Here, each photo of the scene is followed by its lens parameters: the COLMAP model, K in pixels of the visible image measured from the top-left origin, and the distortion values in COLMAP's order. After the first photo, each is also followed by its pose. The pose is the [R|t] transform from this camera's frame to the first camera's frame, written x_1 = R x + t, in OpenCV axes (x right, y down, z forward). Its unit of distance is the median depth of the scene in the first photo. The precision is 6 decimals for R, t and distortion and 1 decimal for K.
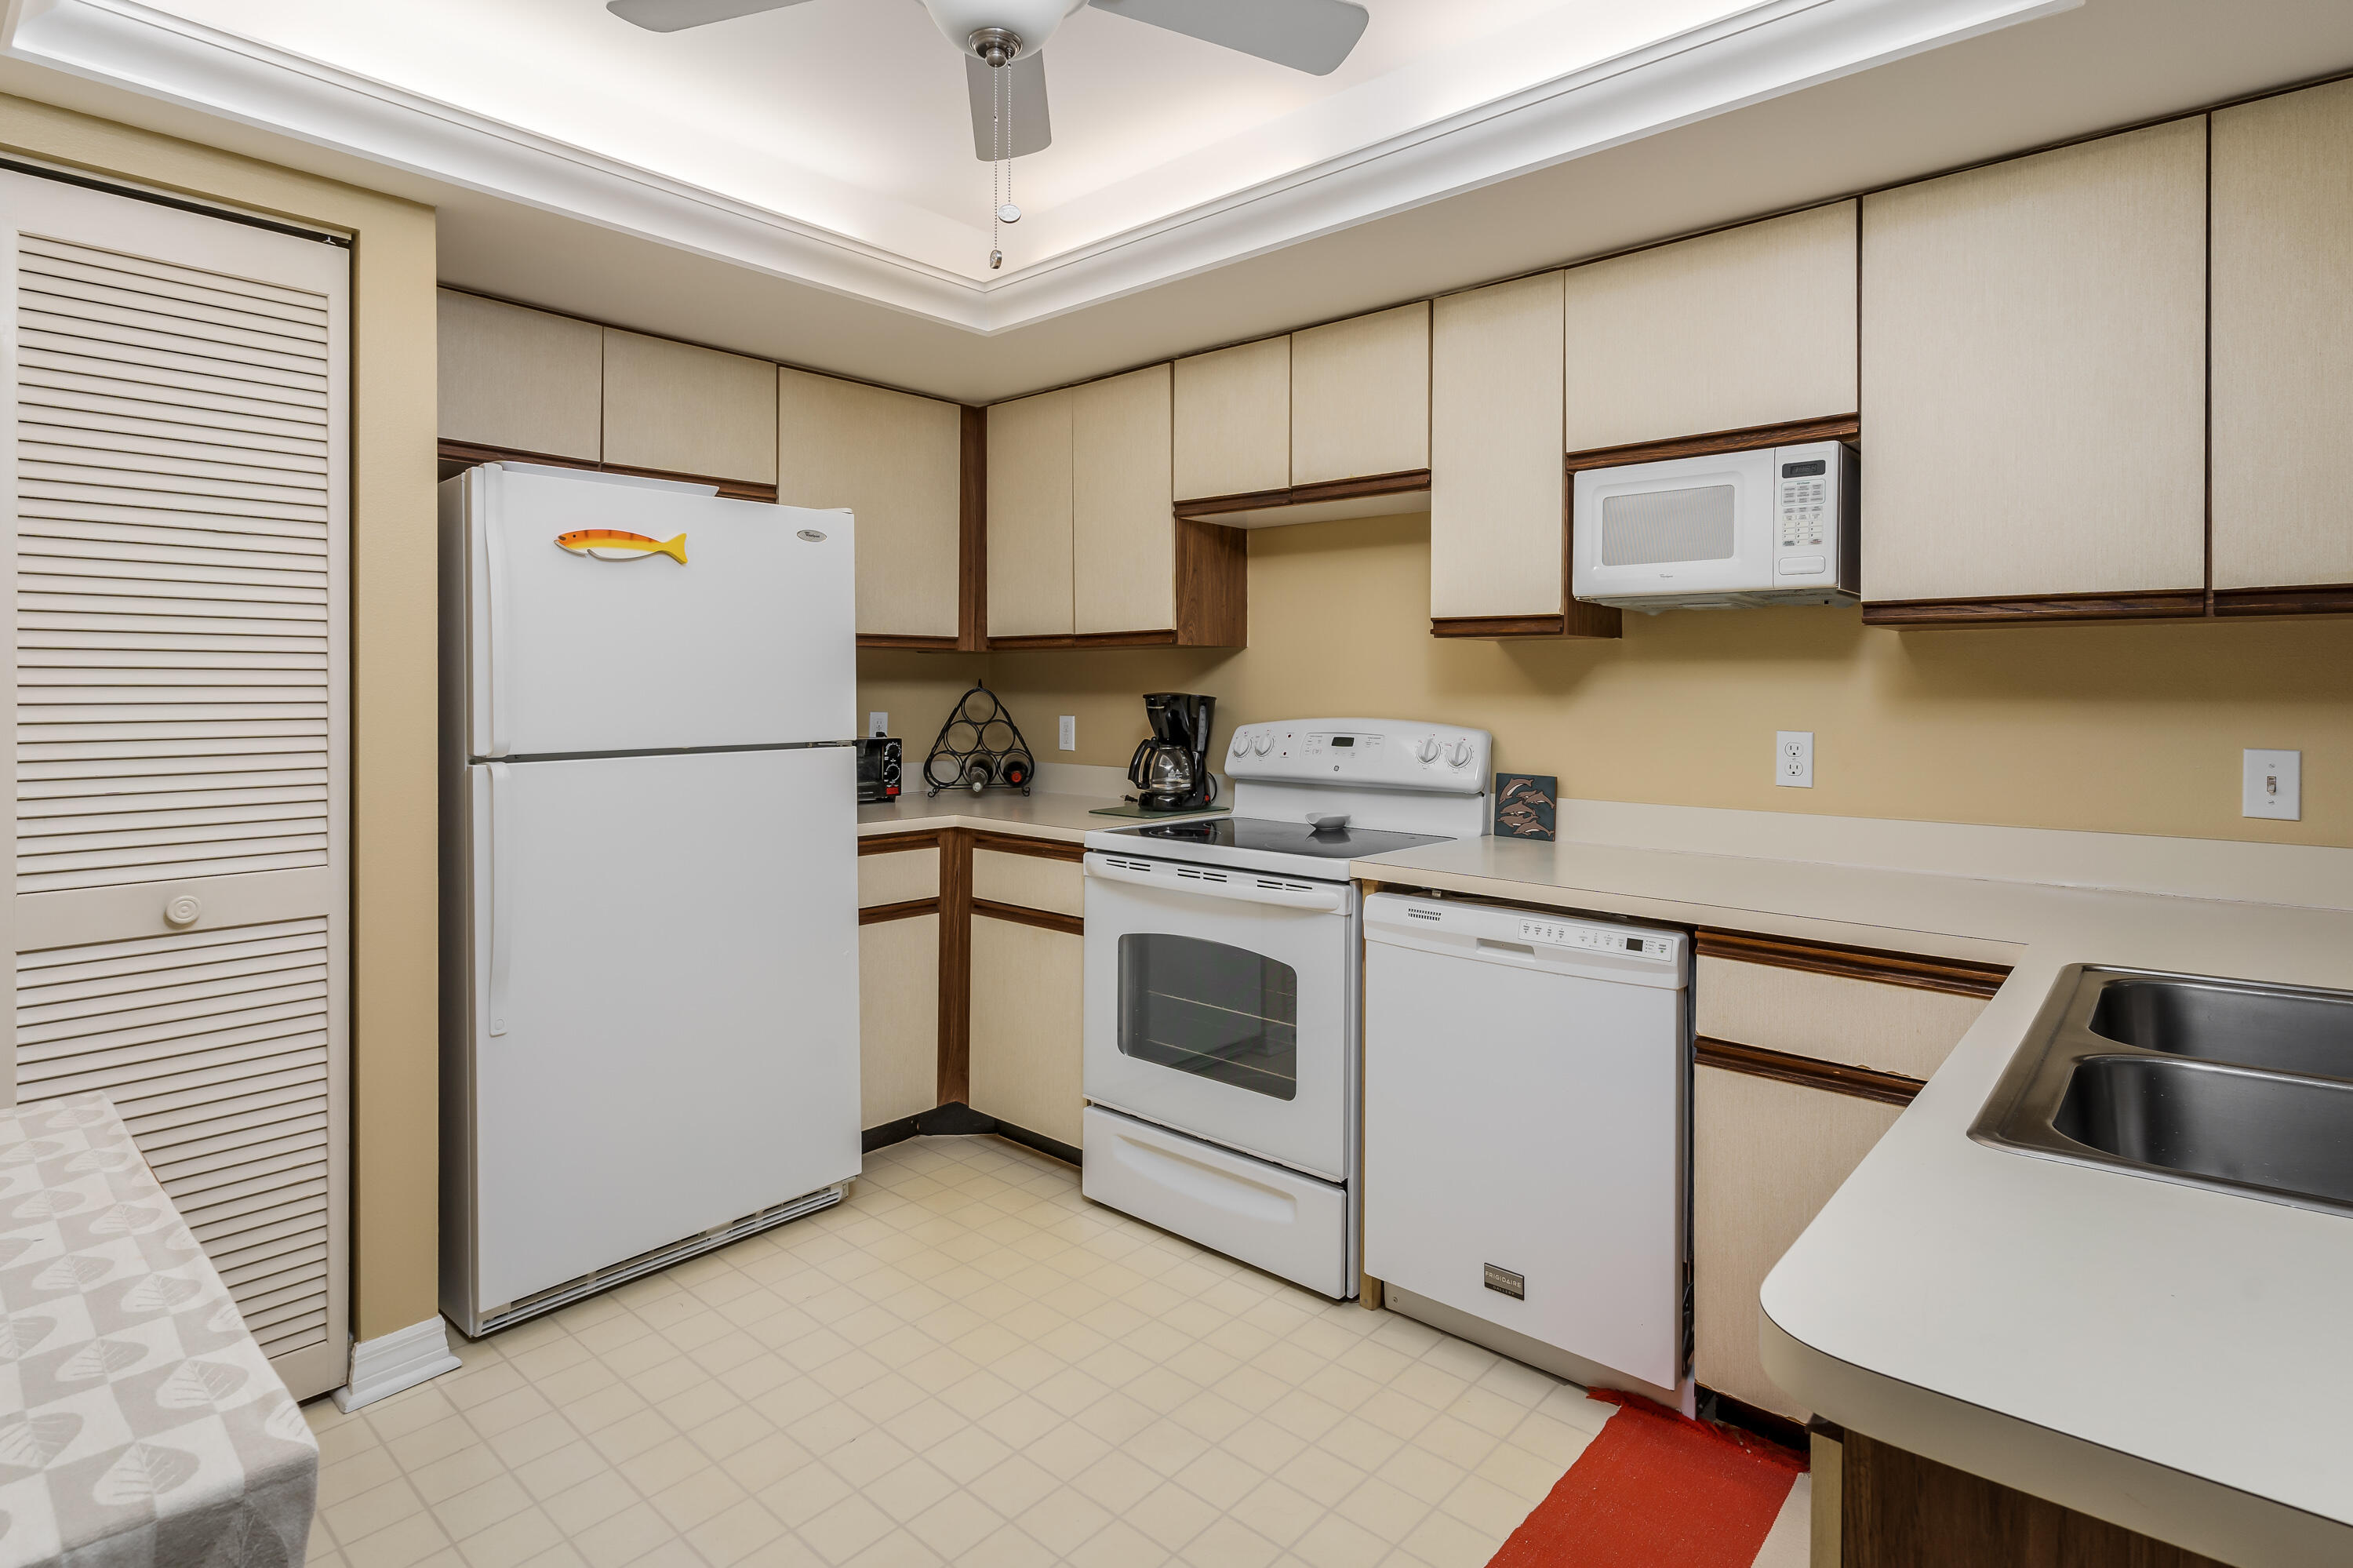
lens RADIAL K [[1187.4, 0, 1149.5], [0, 1187.4, 711.4], [0, 0, 1]] dist [-0.000523, -0.000684]
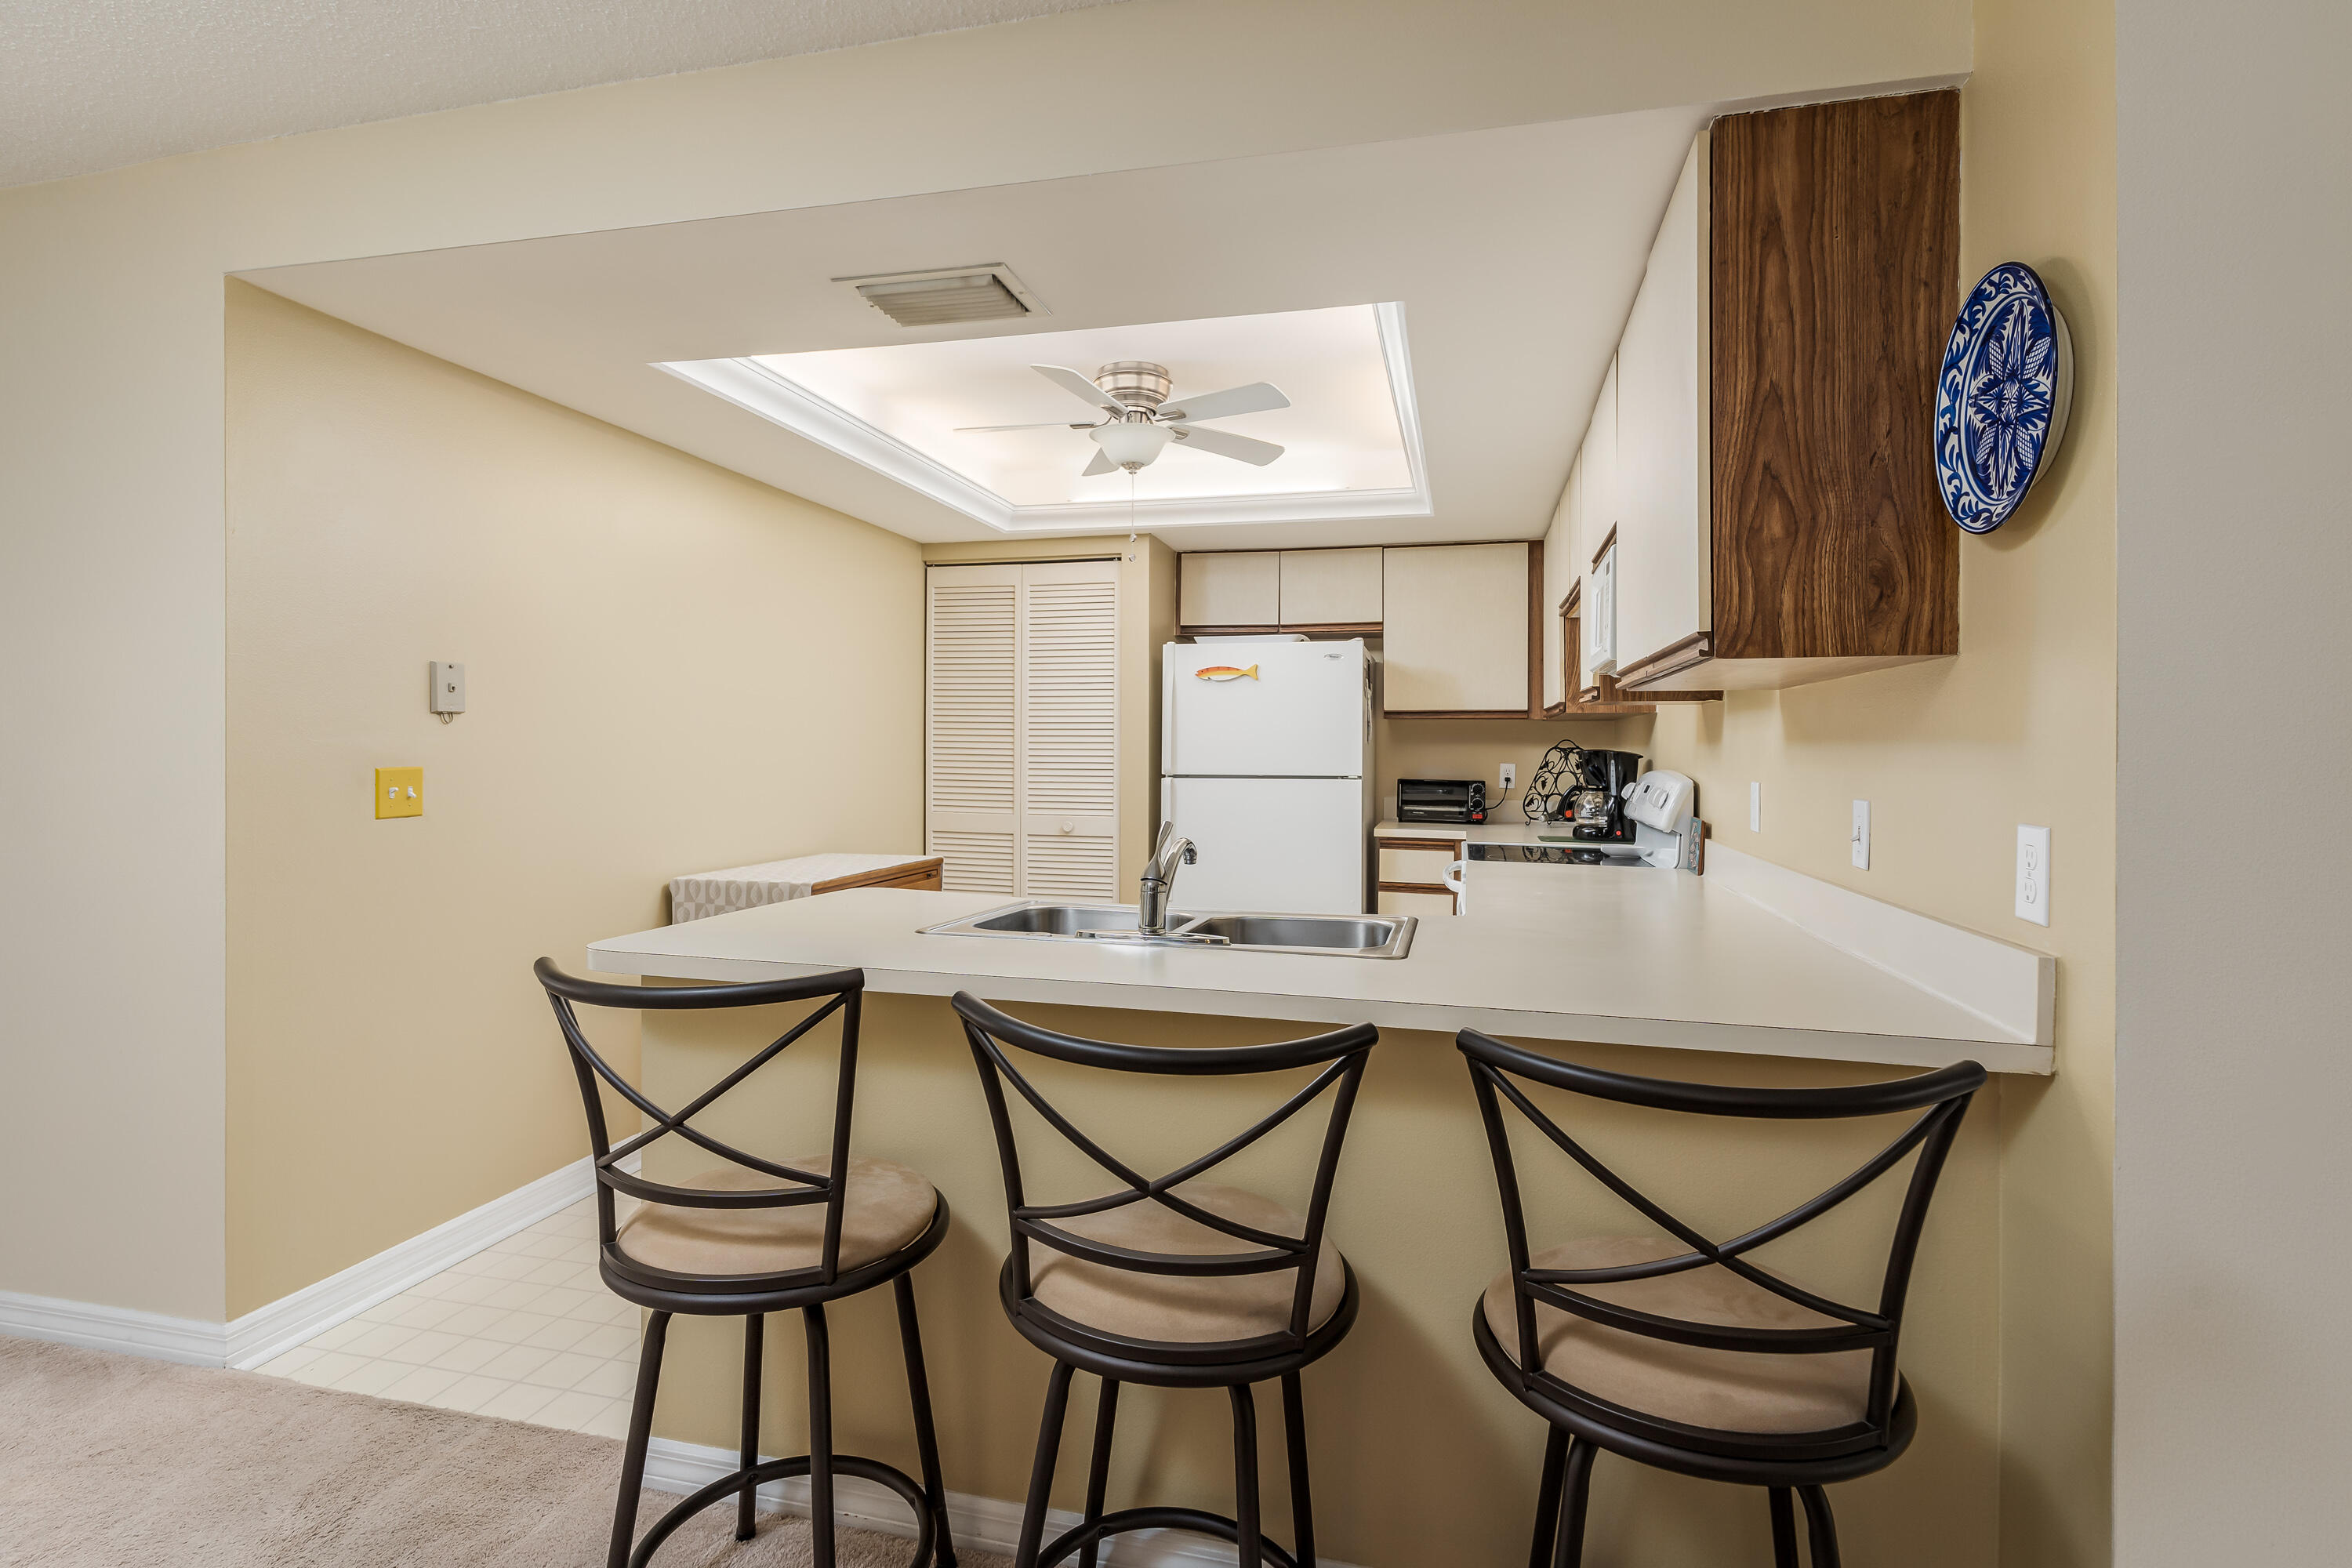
lens RADIAL K [[1169.9, 0, 1161.1], [0, 1169.9, 738.5], [0, 0, 1]] dist [0.003253, -0.000187]
pose [[0.460873, -0.003111, -0.887461, 1.208585], [-0.023371, 0.999604, -0.015641, 0.004008], [0.887158, 0.027950, 0.460618, -0.006852]]
